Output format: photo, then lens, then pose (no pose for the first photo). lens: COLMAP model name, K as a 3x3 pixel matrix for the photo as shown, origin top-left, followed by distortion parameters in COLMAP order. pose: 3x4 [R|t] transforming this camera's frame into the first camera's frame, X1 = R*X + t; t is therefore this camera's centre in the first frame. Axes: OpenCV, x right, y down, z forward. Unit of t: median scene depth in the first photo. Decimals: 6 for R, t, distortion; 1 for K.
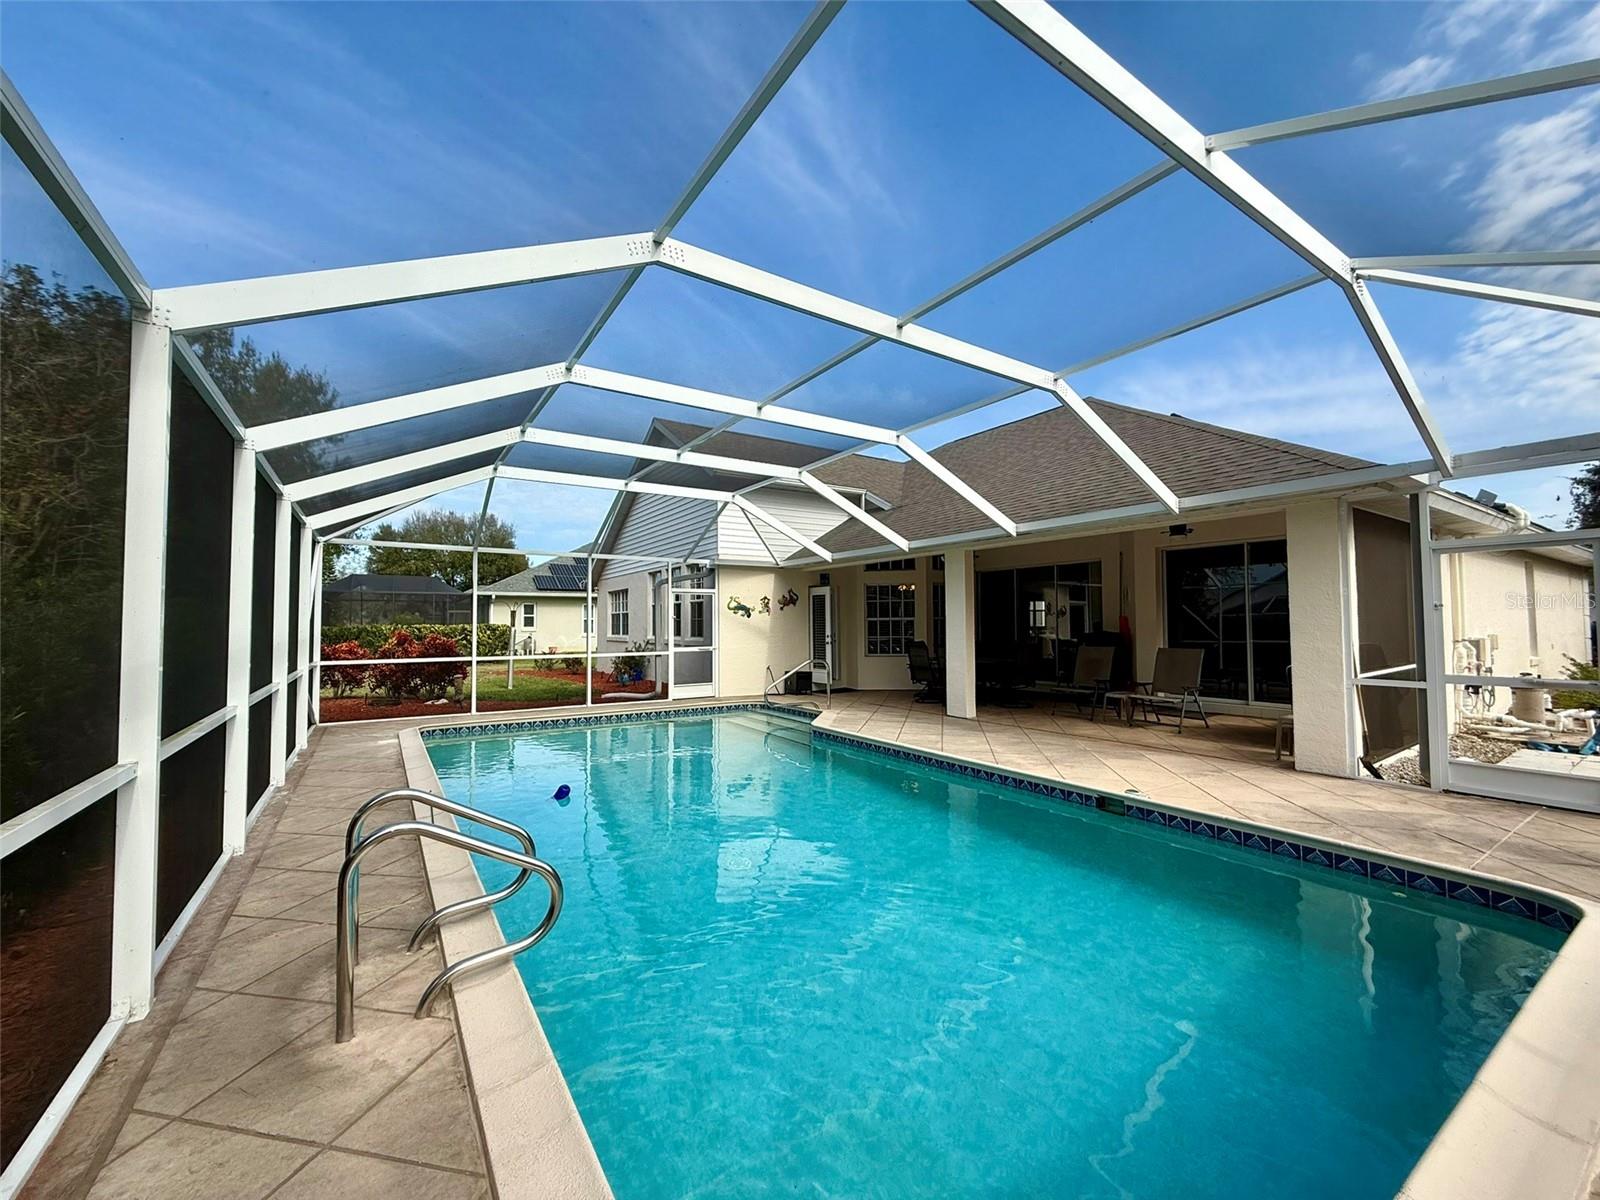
lens RADIAL K [[639.7, 0, 789.6], [0, 639.7, 600.0], [0, 0, 1]] dist [-0.003146, -0.000207]
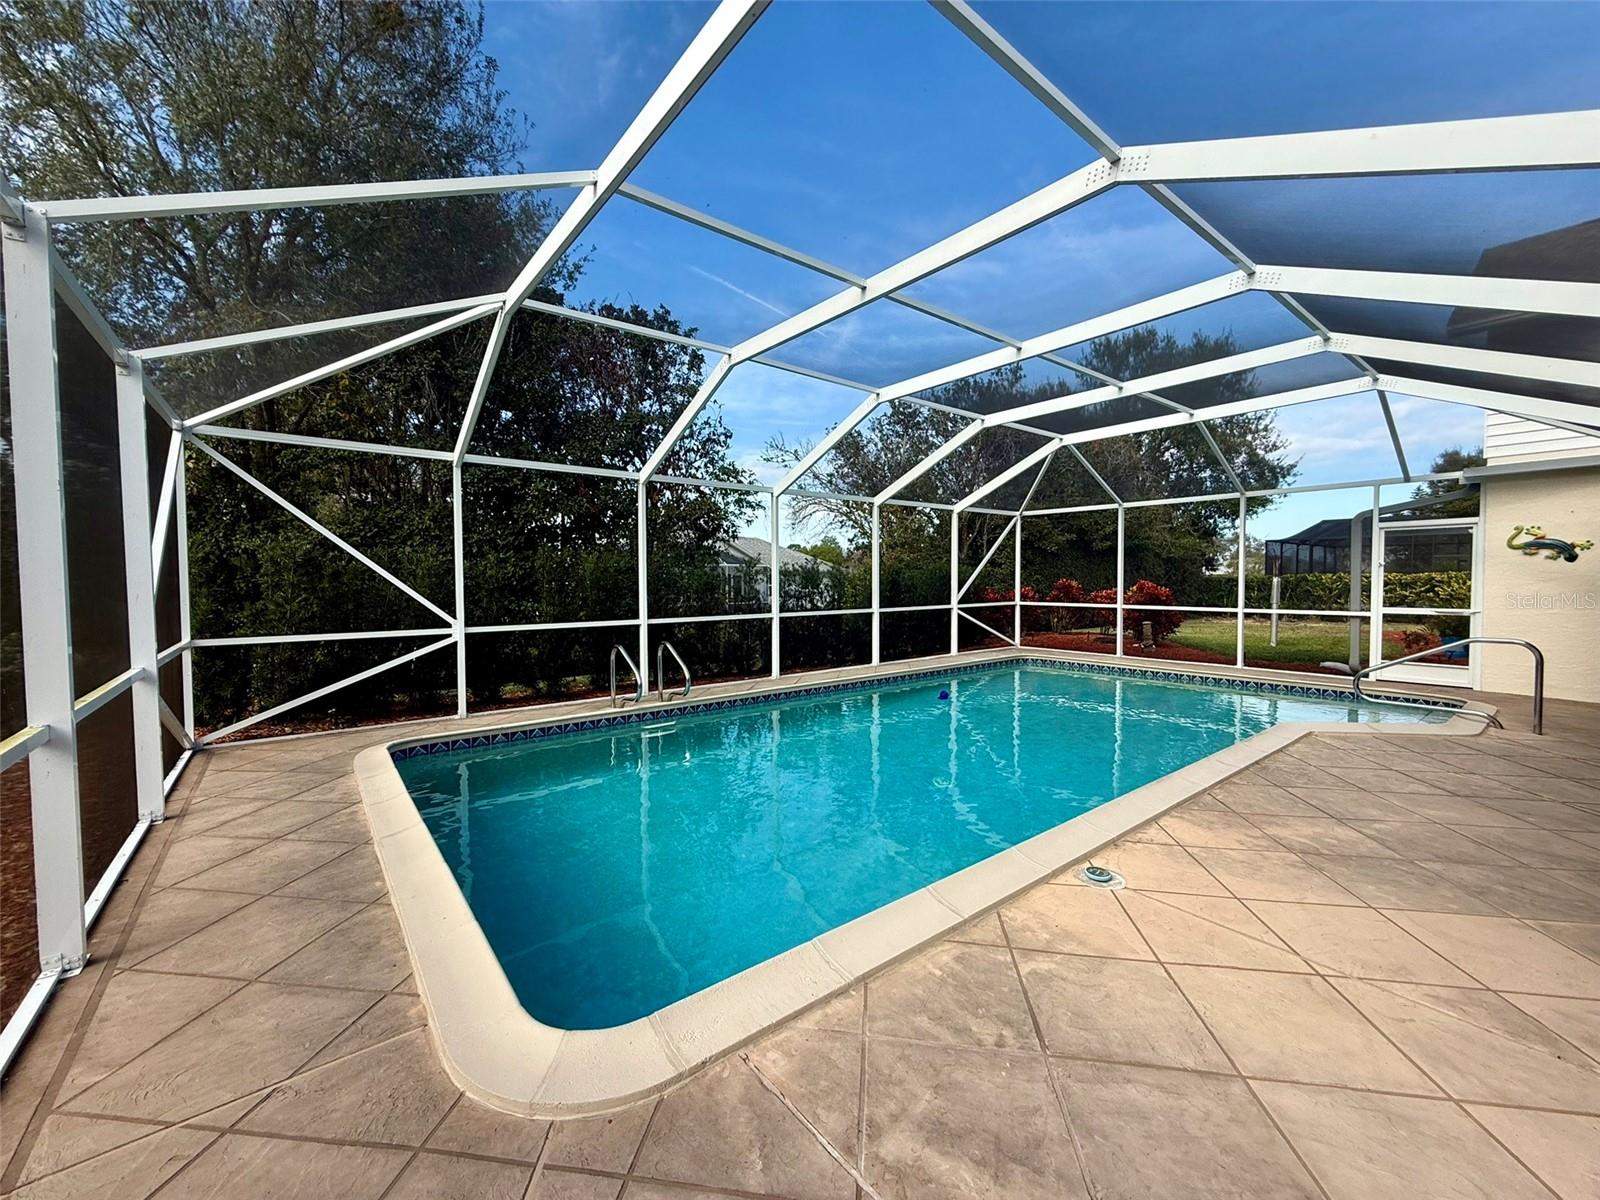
lens RADIAL K [[639.7, 0, 791.7], [0, 639.7, 602.6], [0, 0, 1]] dist [-0.003146, -0.000207]
pose [[0.106819, 0.040970, -0.993434, 0.430286], [0.043014, 0.998025, 0.045784, 0.008940], [0.993348, -0.047622, 0.104846, 0.267946]]
